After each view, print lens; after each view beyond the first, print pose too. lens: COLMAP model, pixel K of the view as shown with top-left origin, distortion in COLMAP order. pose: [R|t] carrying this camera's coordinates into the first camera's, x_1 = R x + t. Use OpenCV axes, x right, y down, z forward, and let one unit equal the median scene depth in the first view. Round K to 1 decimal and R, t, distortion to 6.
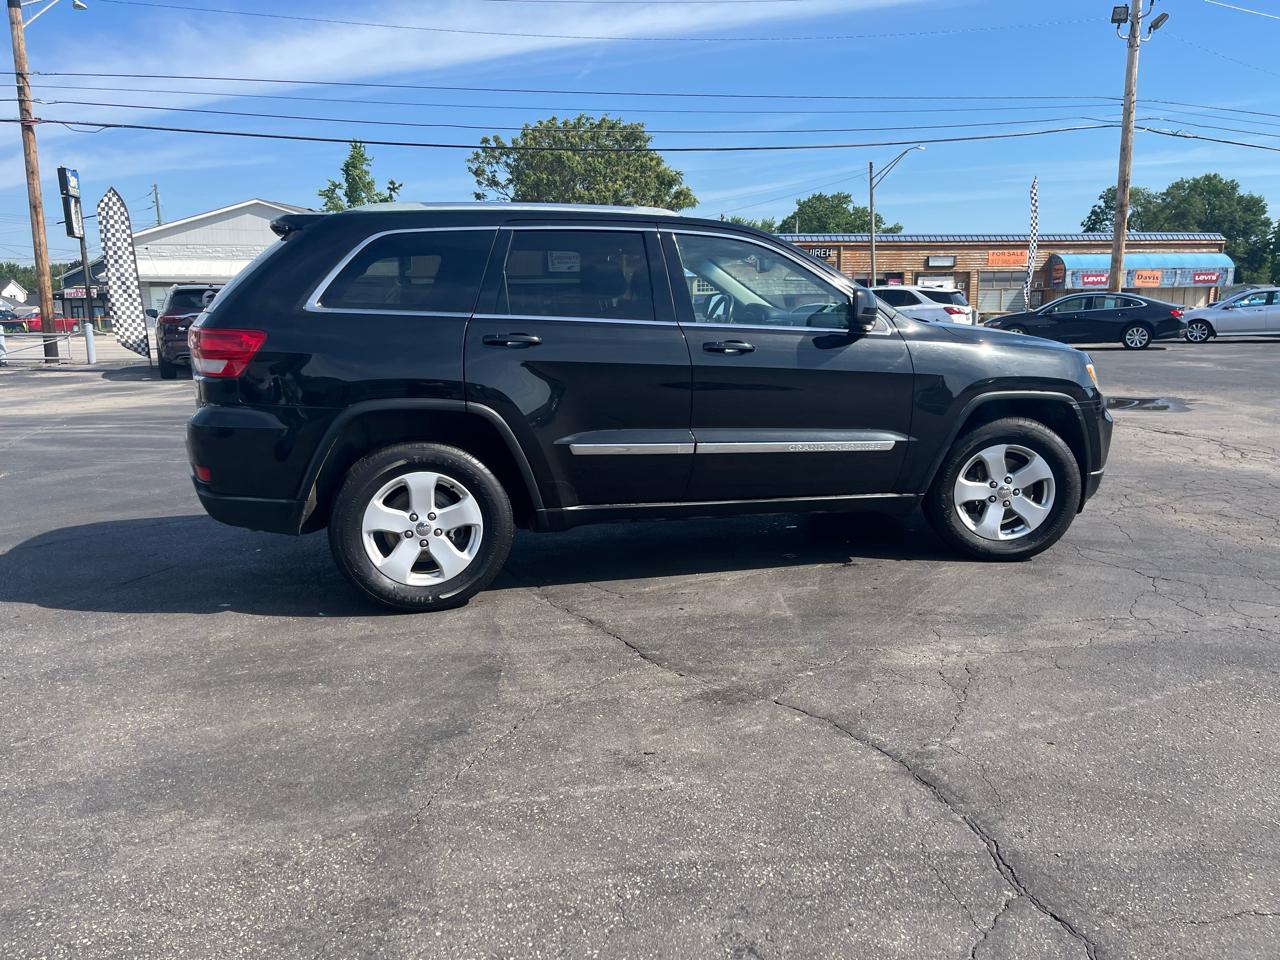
lens RADIAL K [[971.4, 0, 650.1], [0, 971.4, 476.3], [0, 0, 1]] dist [0.073946, -0.097074]
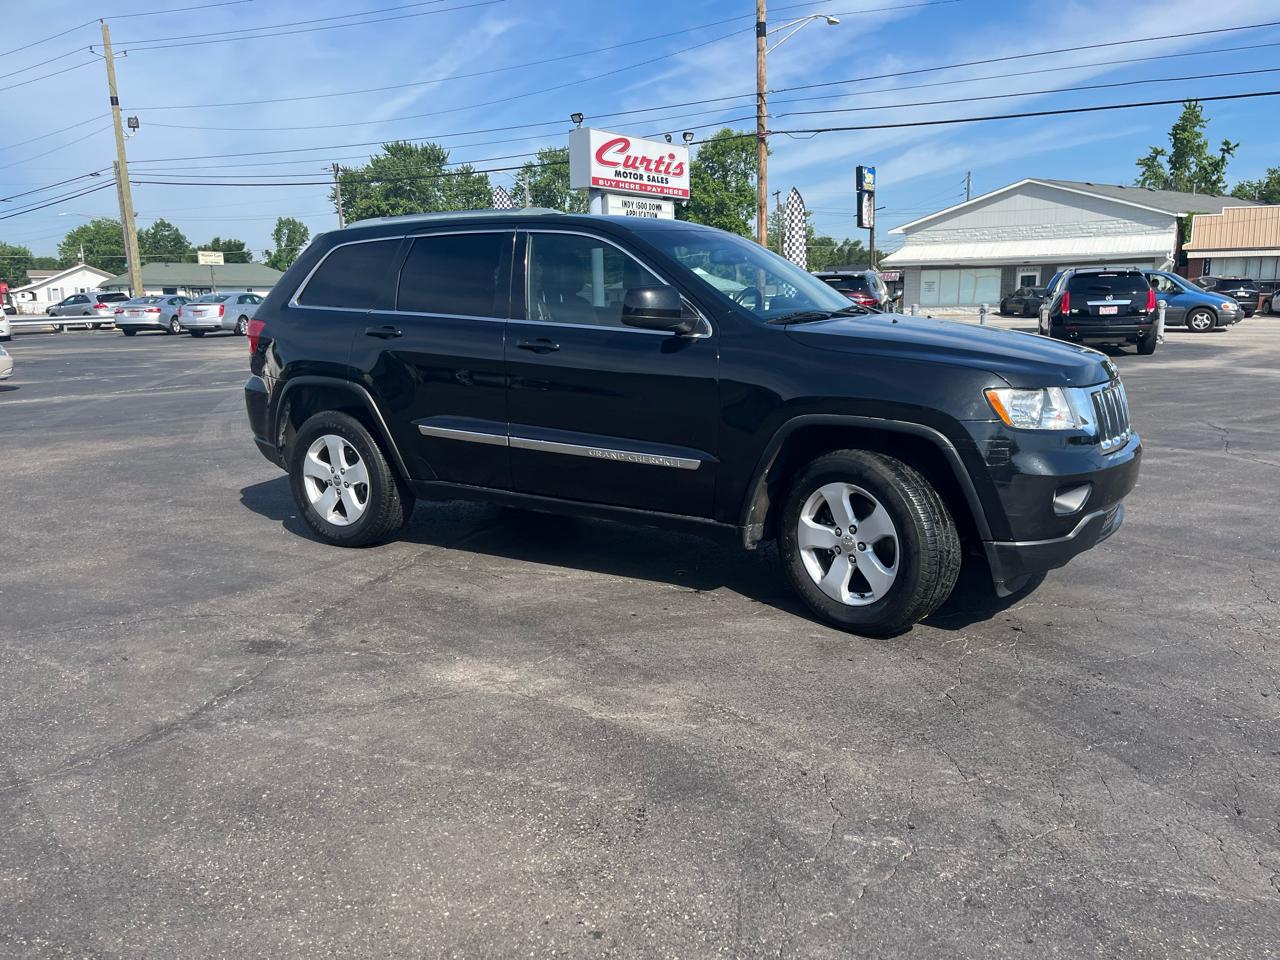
lens RADIAL K [[971.4, 0, 651.2], [0, 971.4, 486.2], [0, 0, 1]] dist [0.073946, -0.097074]
pose [[0.694437, 0.138934, -0.706013, 0.800977], [-0.117073, 0.989924, 0.079650, -0.073545], [0.709965, 0.027343, 0.703706, 0.338261]]
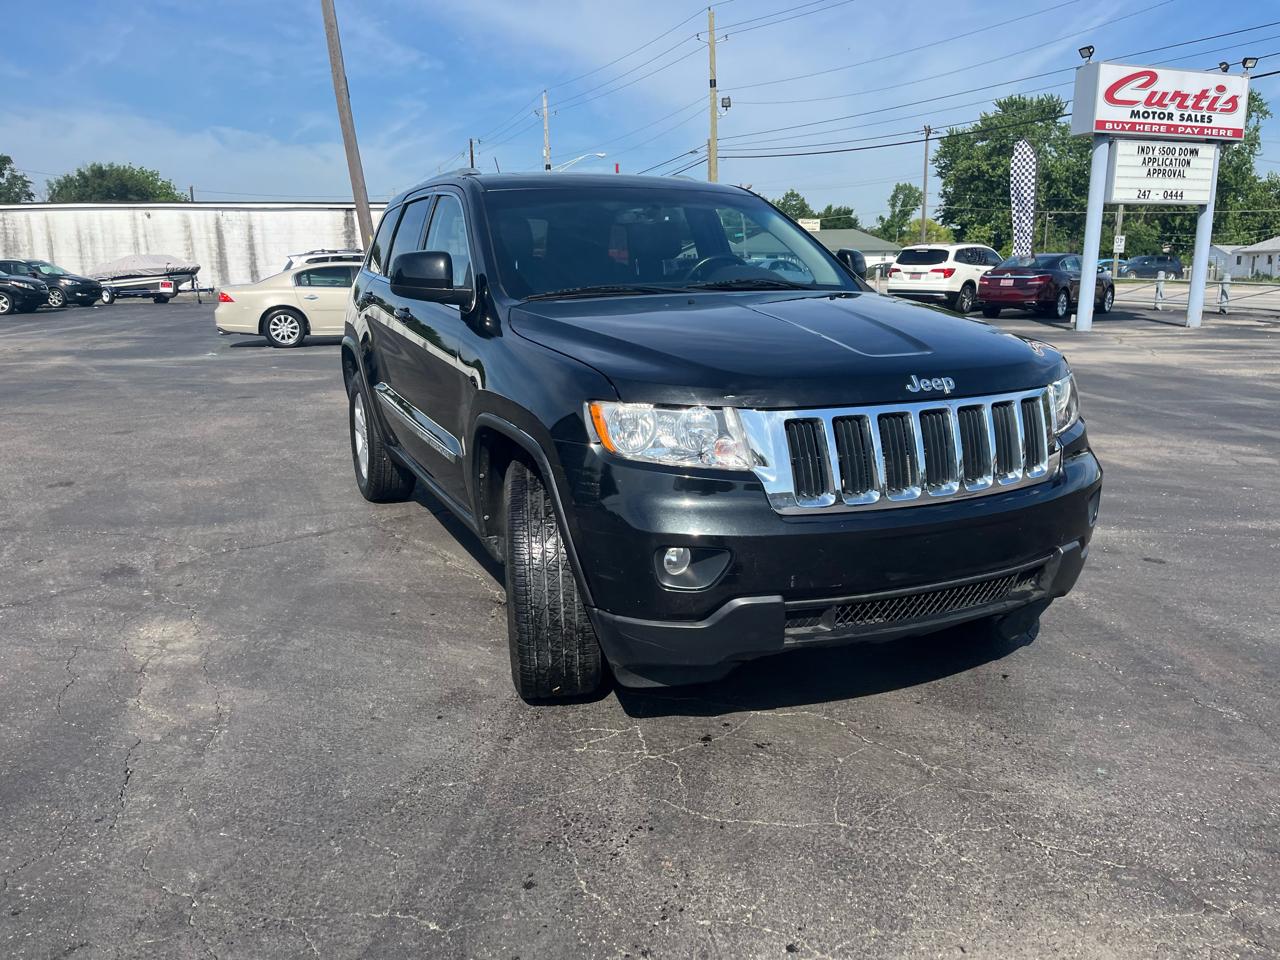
lens RADIAL K [[971.4, 0, 651.7], [0, 971.4, 490.3], [0, 0, 1]] dist [0.073946, -0.097074]
pose [[0.168727, 0.229979, -0.958458, 0.968006], [-0.165891, 0.965154, 0.202382, -0.179797], [0.971603, 0.124852, 0.200999, 0.953508]]
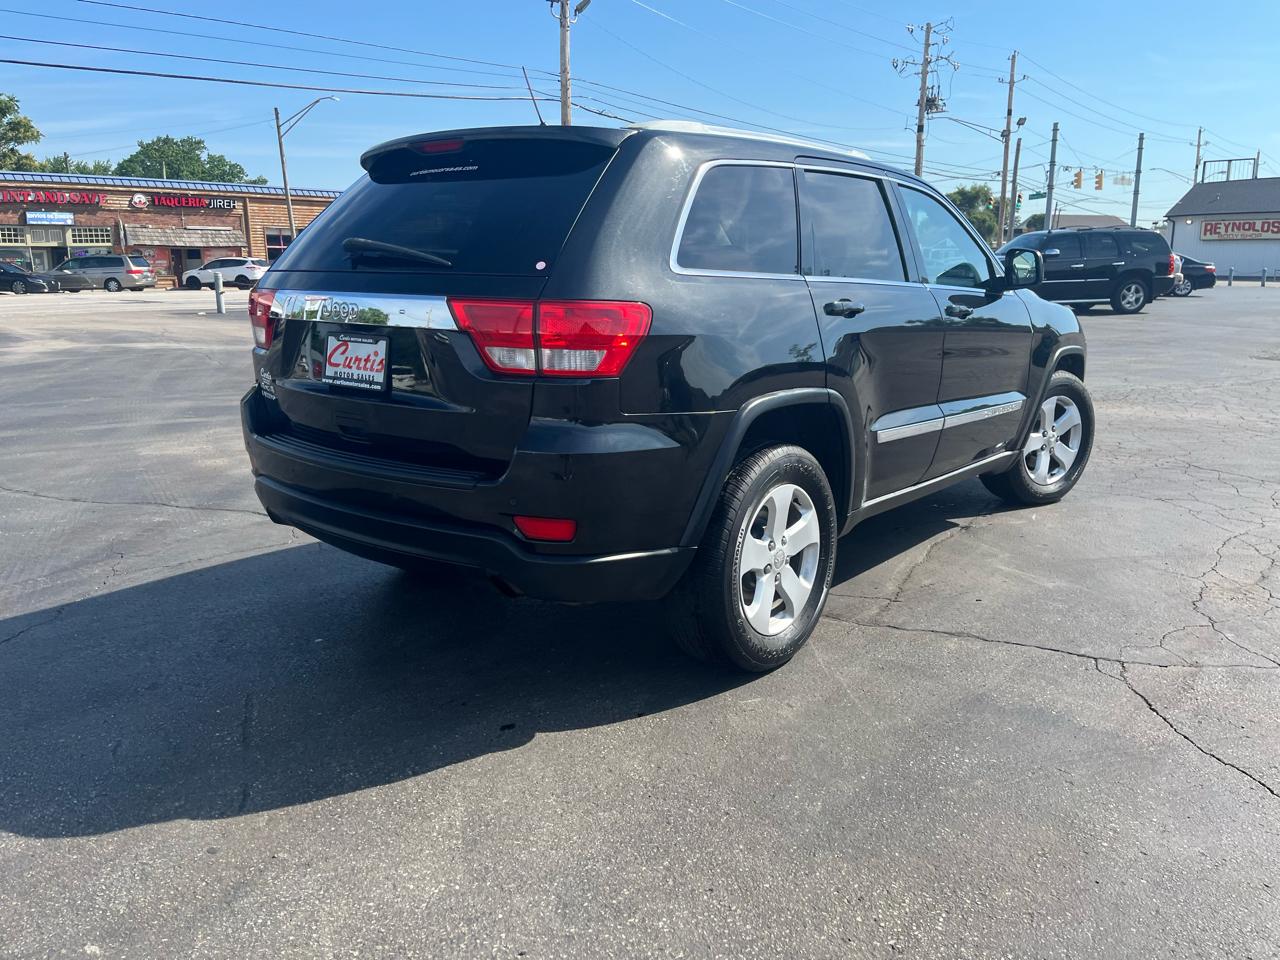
lens RADIAL K [[971.4, 0, 650.8], [0, 971.4, 469.4], [0, 0, 1]] dist [0.073946, -0.097074]
pose [[0.810395, -0.113289, 0.574826, -0.631951], [0.094217, 0.993557, 0.062986, -0.062364], [-0.578258, 0.003115, 0.815848, 0.370310]]
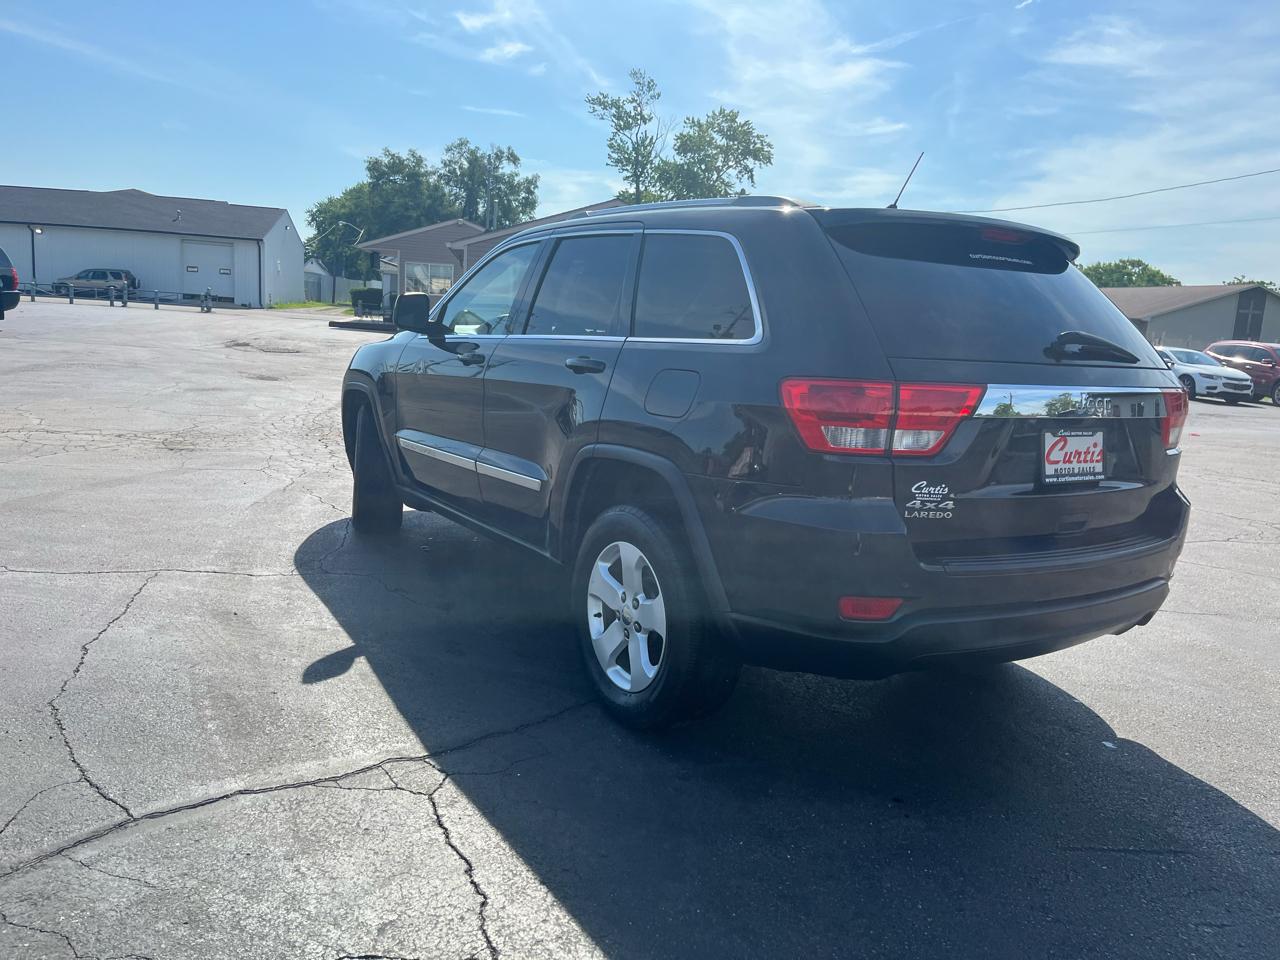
lens RADIAL K [[971.4, 0, 645.0], [0, 971.4, 486.9], [0, 0, 1]] dist [0.073946, -0.097074]
pose [[-0.295715, -0.176852, 0.938763, -0.903438], [0.103918, 0.970926, 0.215646, -0.240407], [-0.949607, 0.161324, -0.268739, 1.355614]]
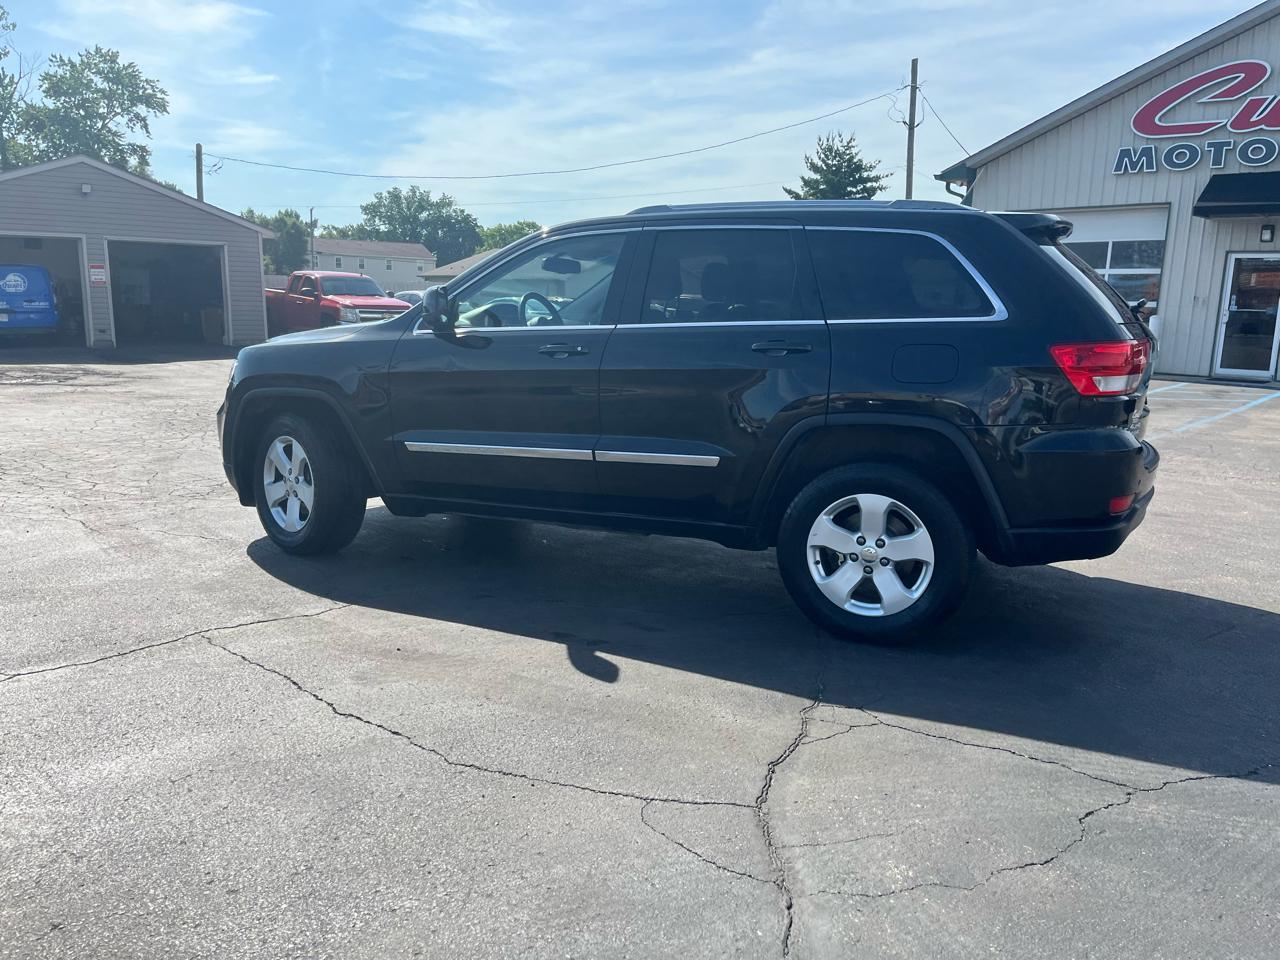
lens RADIAL K [[971.4, 0, 651.5], [0, 971.4, 485.2], [0, 0, 1]] dist [0.073946, -0.097074]
pose [[-0.773916, -0.124776, 0.620874, -0.641432], [0.094472, 0.946681, 0.308011, -0.326456], [-0.626202, 0.297030, -0.720864, 1.862504]]
